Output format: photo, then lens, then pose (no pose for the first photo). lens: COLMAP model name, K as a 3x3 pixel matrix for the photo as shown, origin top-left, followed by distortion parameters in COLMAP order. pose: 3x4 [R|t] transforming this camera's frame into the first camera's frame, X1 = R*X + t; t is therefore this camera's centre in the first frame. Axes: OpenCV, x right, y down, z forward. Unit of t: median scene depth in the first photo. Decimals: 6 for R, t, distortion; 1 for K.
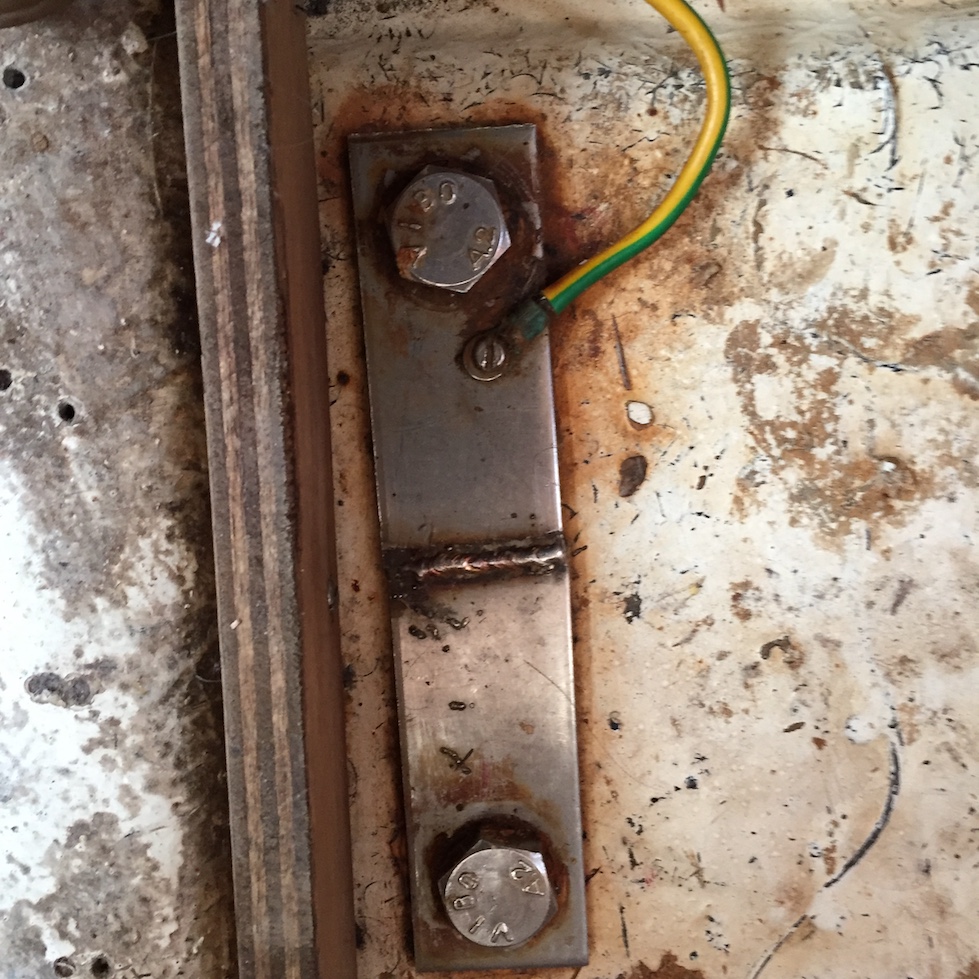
lens RADIAL K [[1143.7, 0, 487.9], [0, 1143.7, 486.8], [0, 0, 1]] dist [0.062166, -0.085499]
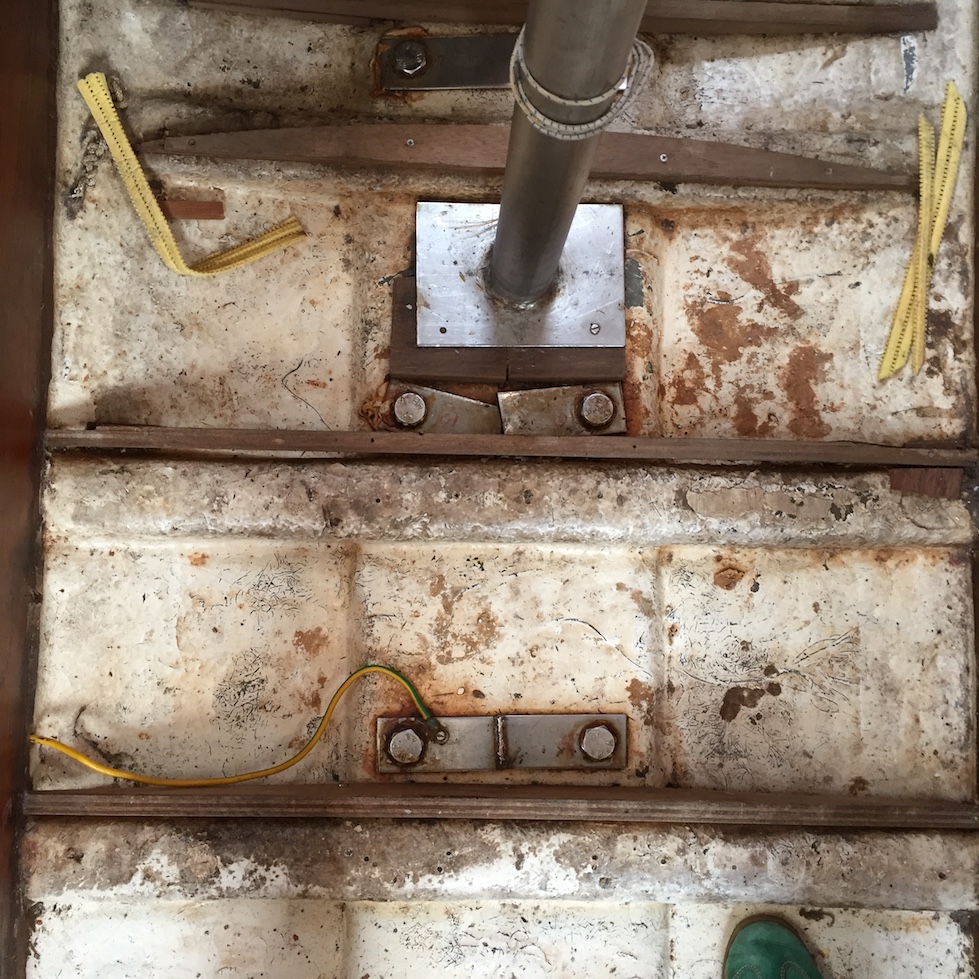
lens RADIAL K [[1143.7, 0, 487.9], [0, 1143.7, 486.8], [0, 0, 1]] dist [0.062166, -0.085499]
pose [[0.059870, -0.995141, 0.078160, 0.489639], [0.995585, 0.053859, -0.076878, 0.254097], [0.072295, 0.082418, 0.993972, -2.518313]]
